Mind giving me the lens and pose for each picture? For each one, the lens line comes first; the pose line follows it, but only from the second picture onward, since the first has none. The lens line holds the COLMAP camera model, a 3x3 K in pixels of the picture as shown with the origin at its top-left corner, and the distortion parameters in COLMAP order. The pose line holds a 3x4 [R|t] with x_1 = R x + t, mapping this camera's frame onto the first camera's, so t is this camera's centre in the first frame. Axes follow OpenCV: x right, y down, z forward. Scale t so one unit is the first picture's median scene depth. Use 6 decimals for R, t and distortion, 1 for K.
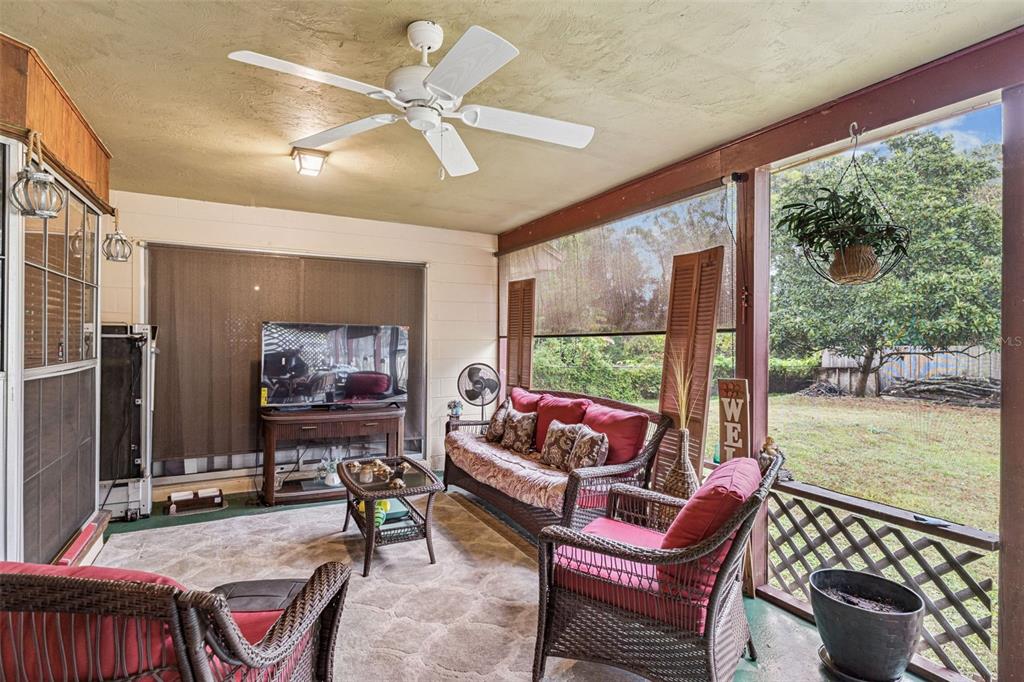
lens RADIAL K [[478.1, 0, 506.3], [0, 478.1, 340.3], [0, 0, 1]] dist [-0.001351, 0.000168]
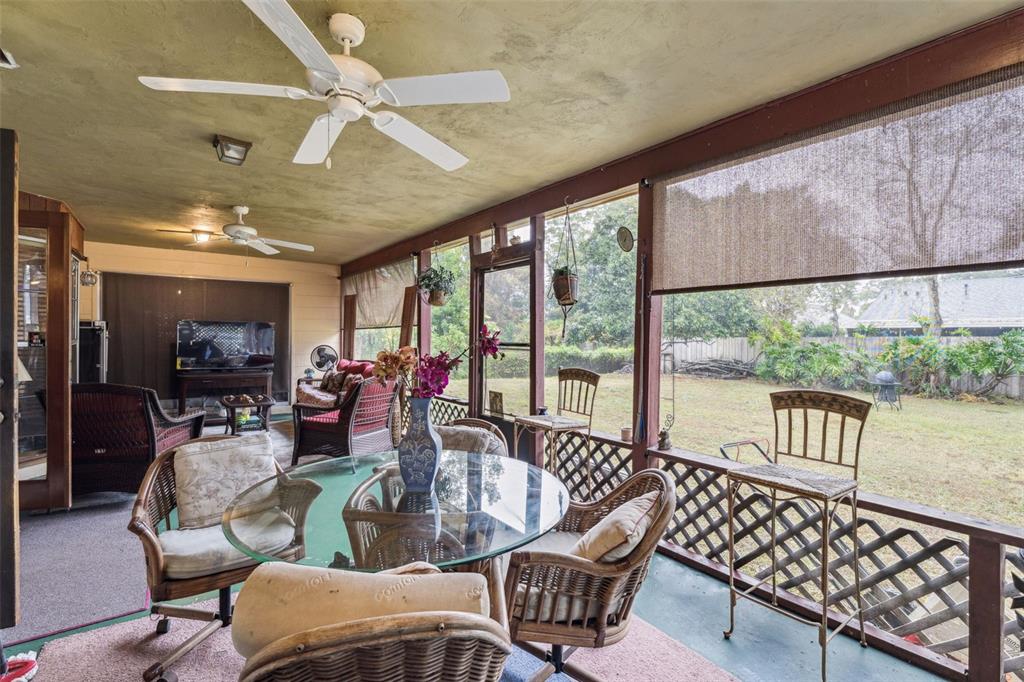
lens RADIAL K [[451.1, 0, 514.4], [0, 451.1, 338.5], [0, 0, 1]] dist [-0.002685, -0.000275]
pose [[0.988919, -0.002042, 0.148444, 0.390938], [0.001329, 0.999987, 0.004905, 0.019871], [-0.148452, -0.004654, 0.988909, -0.681948]]
